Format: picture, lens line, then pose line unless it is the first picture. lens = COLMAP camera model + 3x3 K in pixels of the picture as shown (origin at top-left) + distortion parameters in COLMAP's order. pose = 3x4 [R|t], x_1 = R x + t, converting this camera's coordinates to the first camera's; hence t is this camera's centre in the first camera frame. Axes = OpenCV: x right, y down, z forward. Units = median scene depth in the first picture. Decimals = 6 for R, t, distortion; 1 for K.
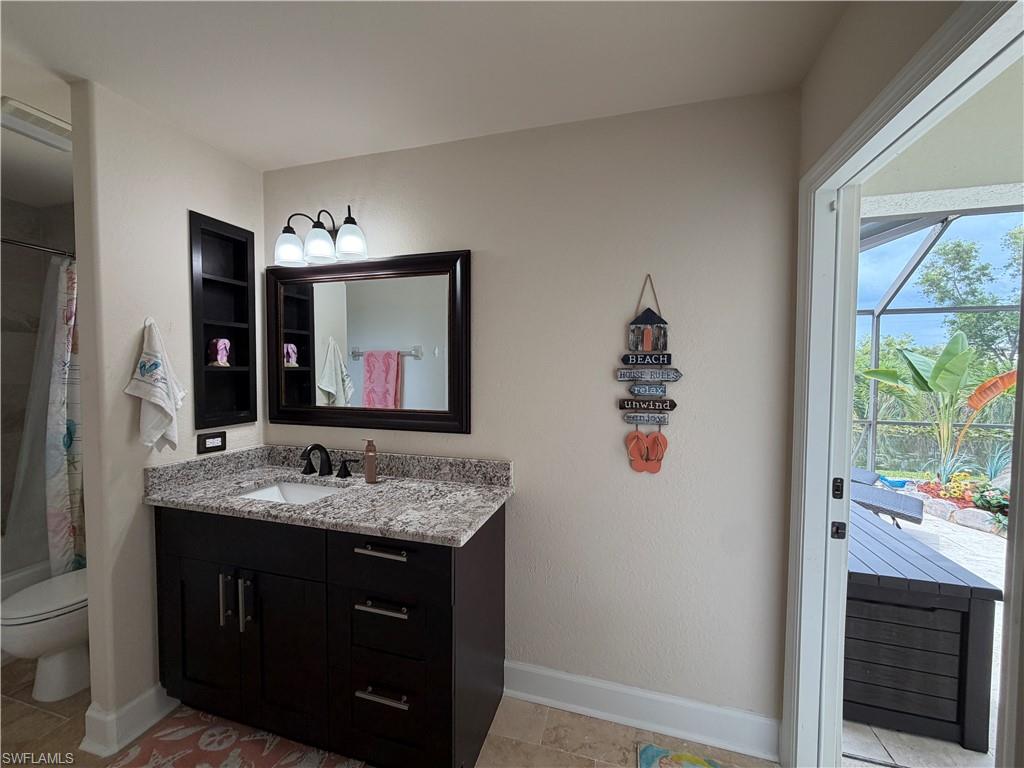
lens RADIAL K [[407.7, 0, 508.8], [0, 407.7, 384.2], [0, 0, 1]] dist [-0.001089, -0.000154]
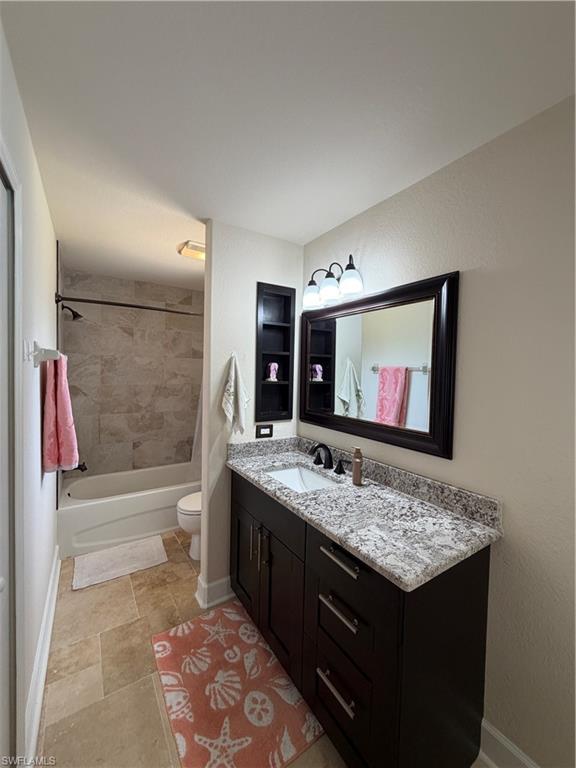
lens RADIAL K [[305.8, 0, 286.7], [0, 305.8, 381.5], [0, 0, 1]] dist [-0.001089, -0.000154]
pose [[0.758770, 0.032794, -0.650532, 0.075896], [-0.041205, 0.999148, 0.002306, -0.050283], [0.650053, 0.025056, 0.759475, 0.185124]]
